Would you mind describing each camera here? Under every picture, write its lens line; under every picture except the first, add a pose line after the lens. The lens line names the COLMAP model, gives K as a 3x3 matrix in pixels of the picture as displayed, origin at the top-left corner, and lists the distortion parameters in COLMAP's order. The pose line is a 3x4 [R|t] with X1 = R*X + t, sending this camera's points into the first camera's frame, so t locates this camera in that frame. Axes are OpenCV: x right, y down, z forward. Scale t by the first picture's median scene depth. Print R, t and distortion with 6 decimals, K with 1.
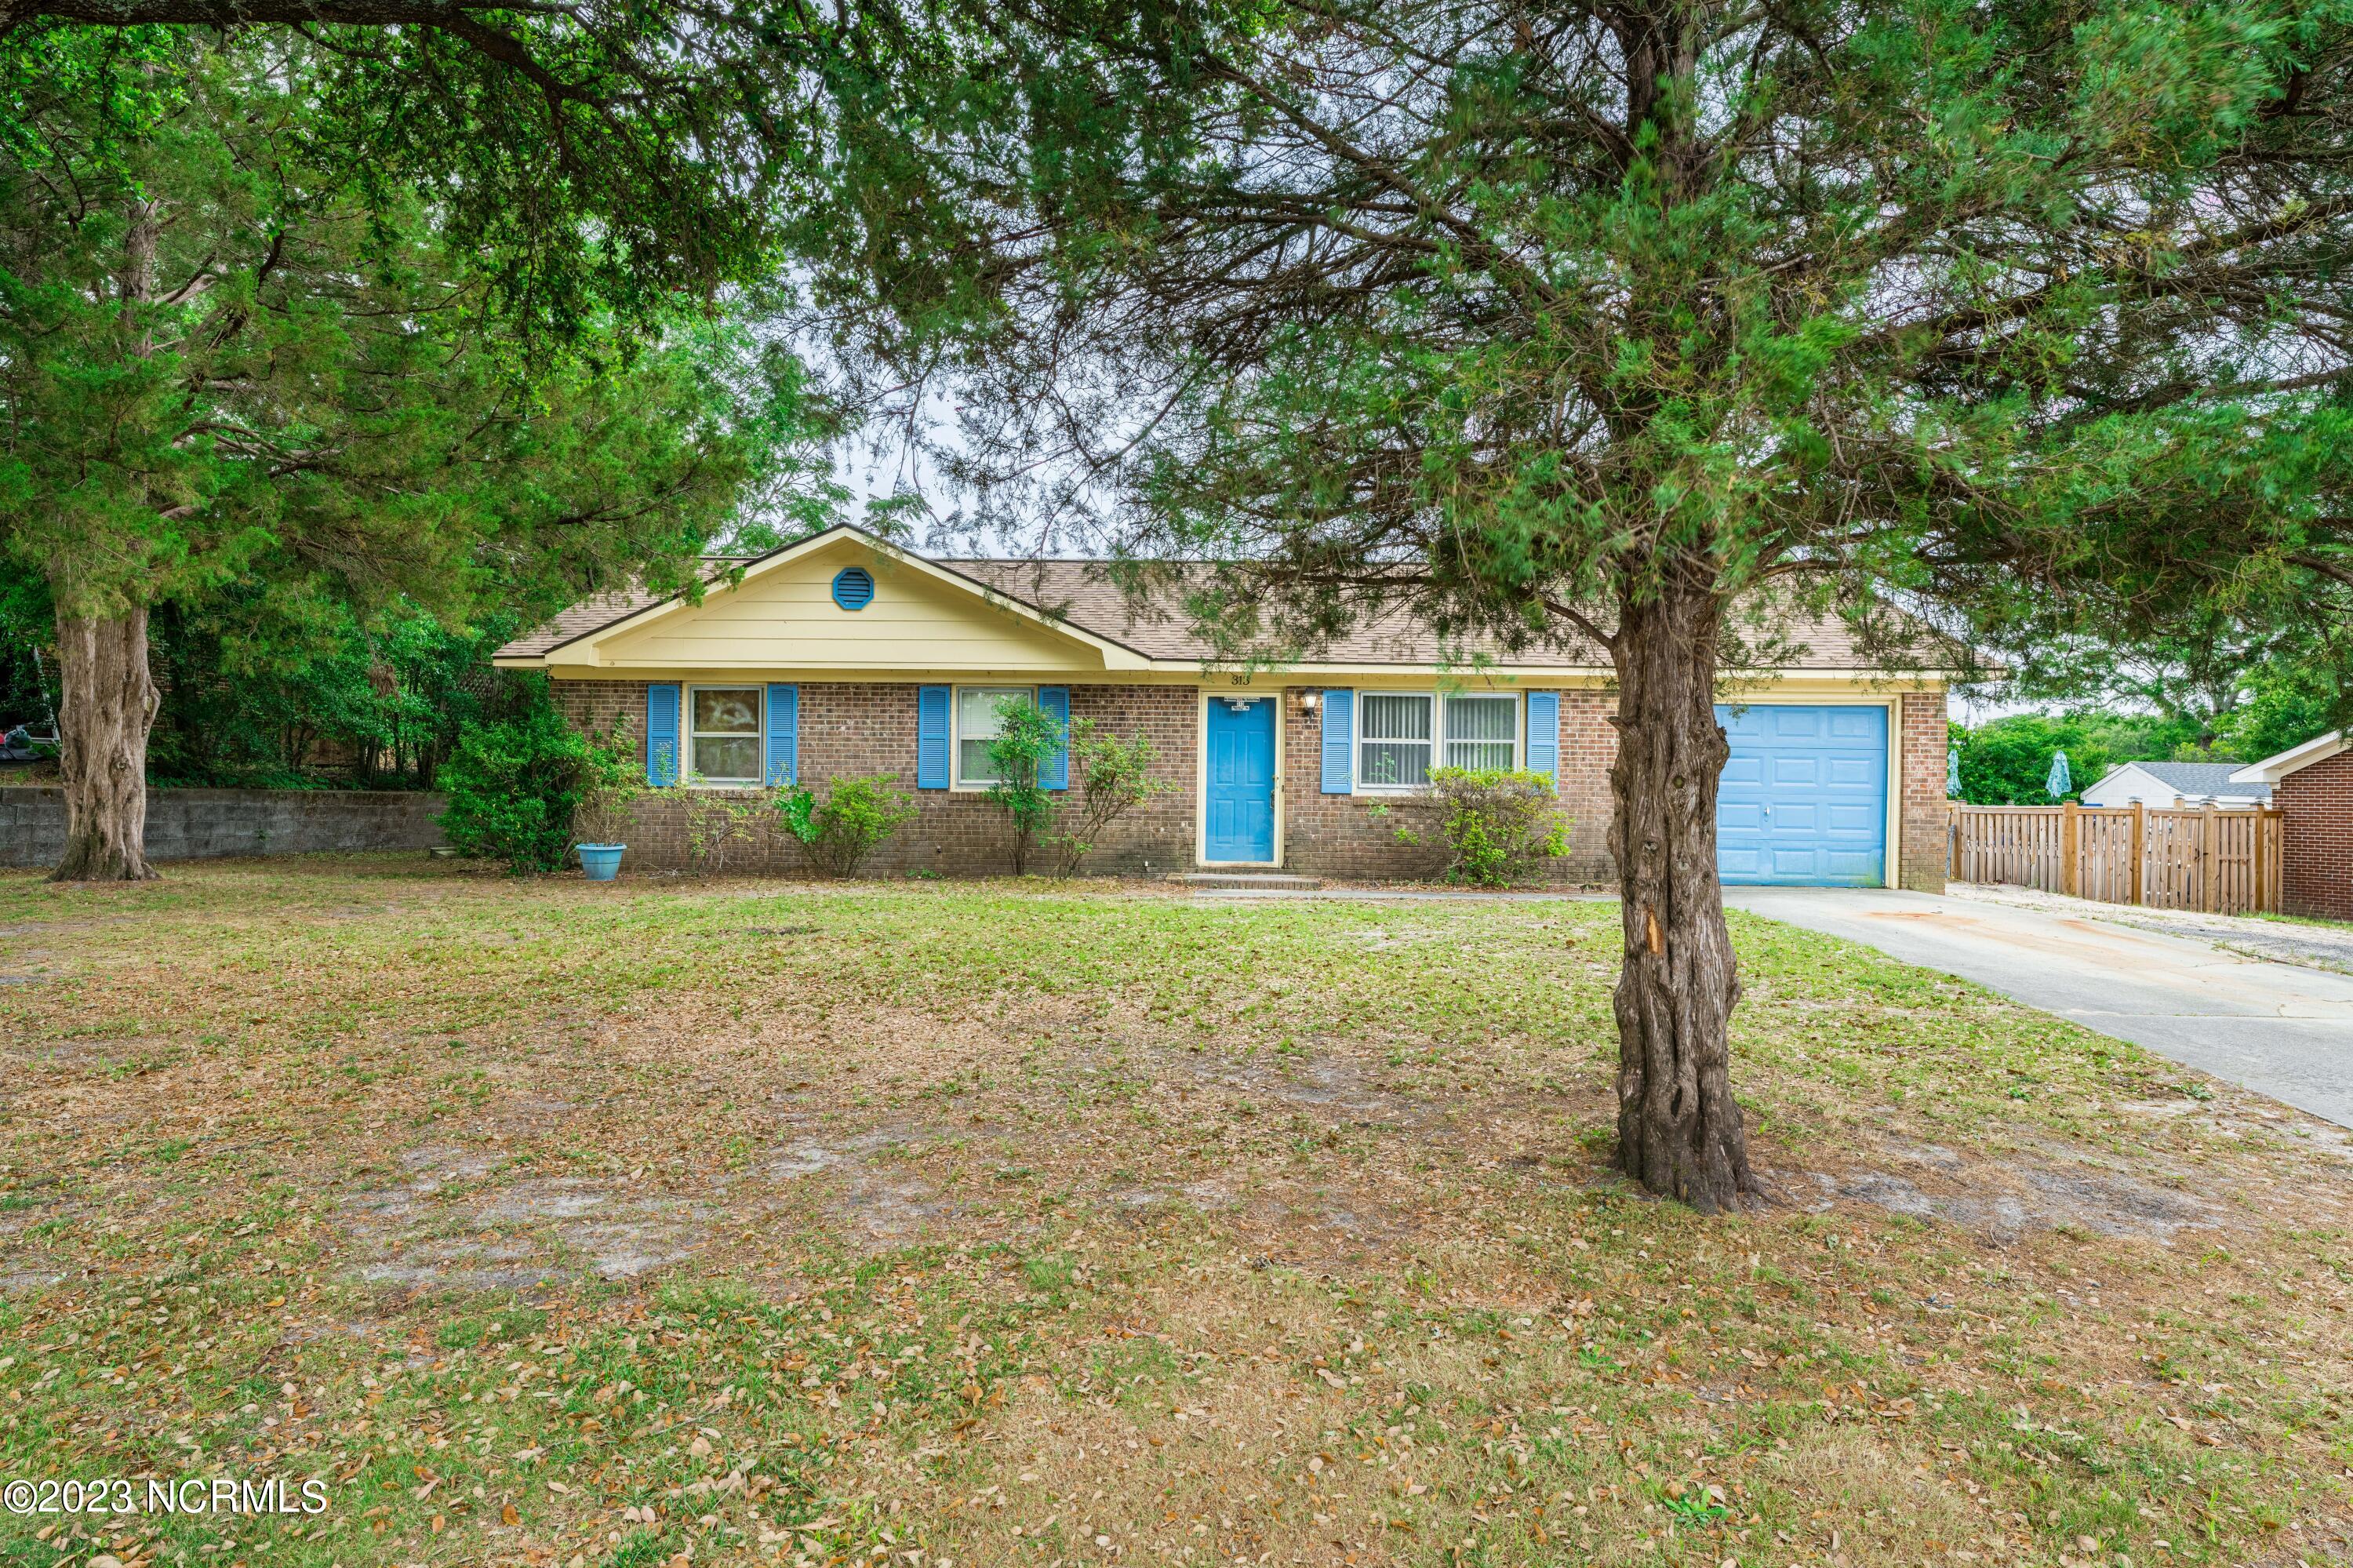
lens RADIAL K [[1405.6, 0, 1178.9], [0, 1405.6, 785.4], [0, 0, 1]] dist [-0.004096, -0.000508]
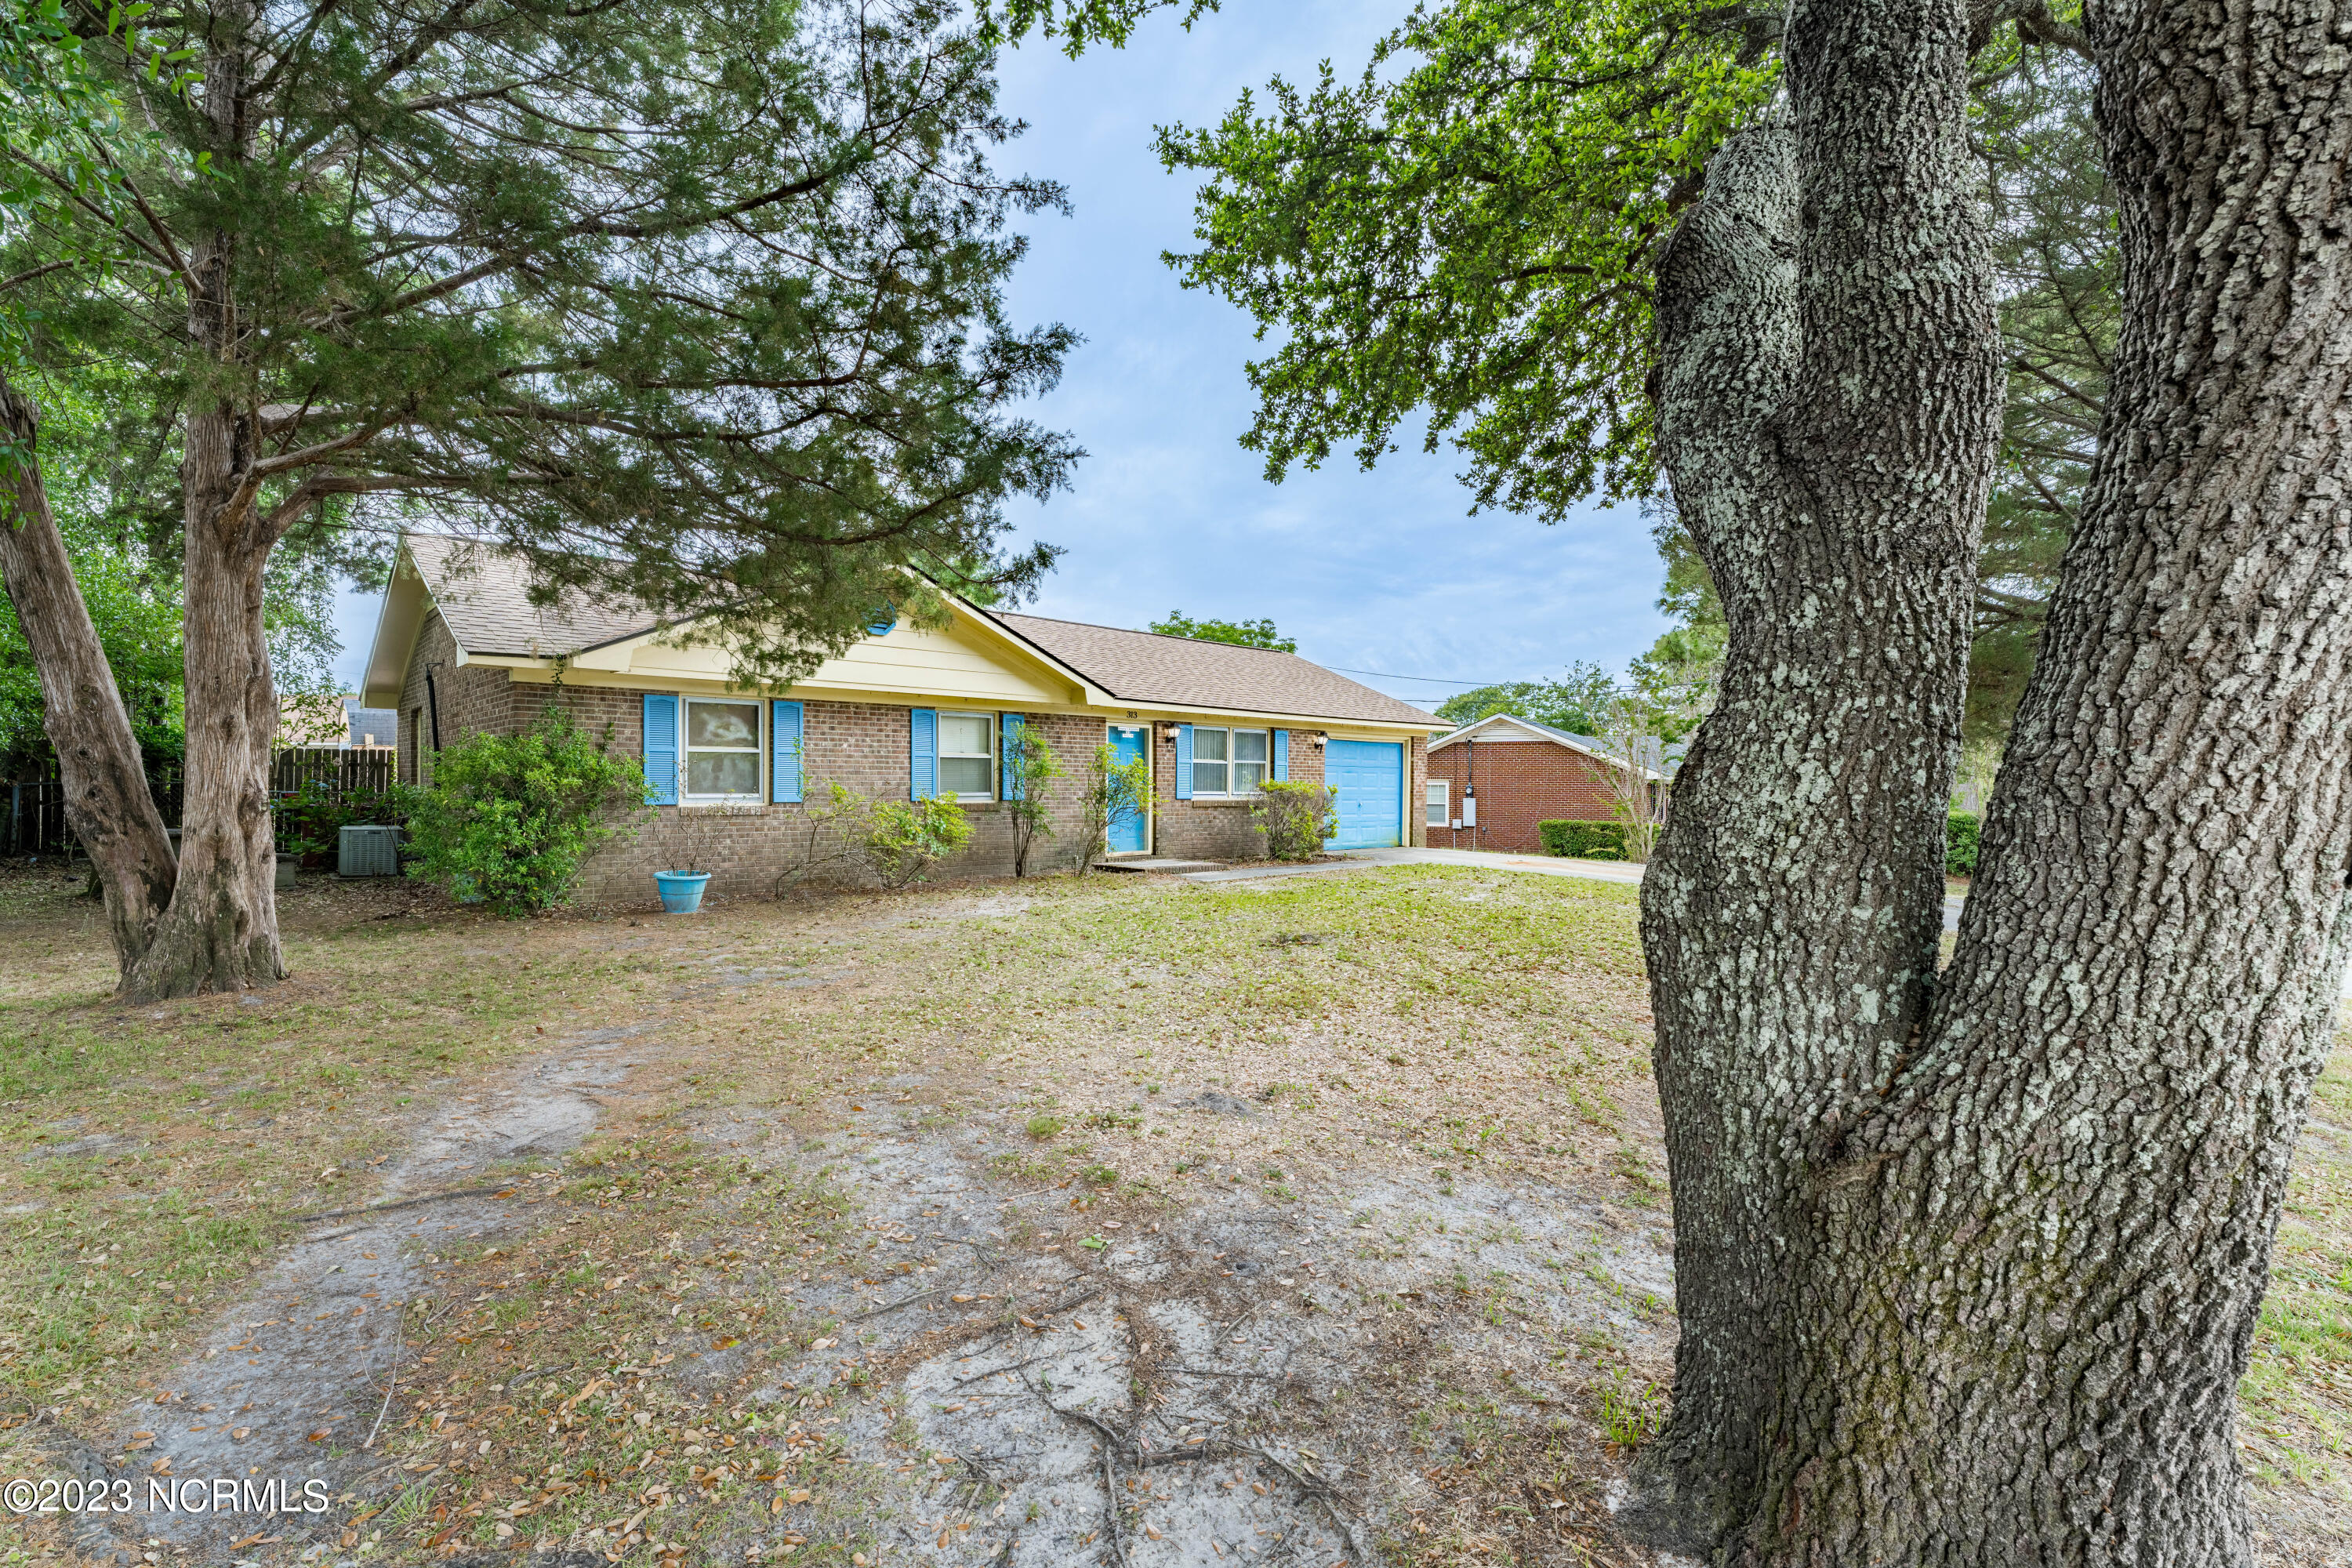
lens RADIAL K [[1045.1, 0, 1177.3], [0, 1045.1, 783.9], [0, 0, 1]] dist [0.000778, 0.000029]
pose [[0.703330, -0.009314, 0.710802, -0.624096], [-0.005551, 0.999812, 0.018594, -0.028244], [-0.710841, -0.017024, 0.703146, 0.277971]]
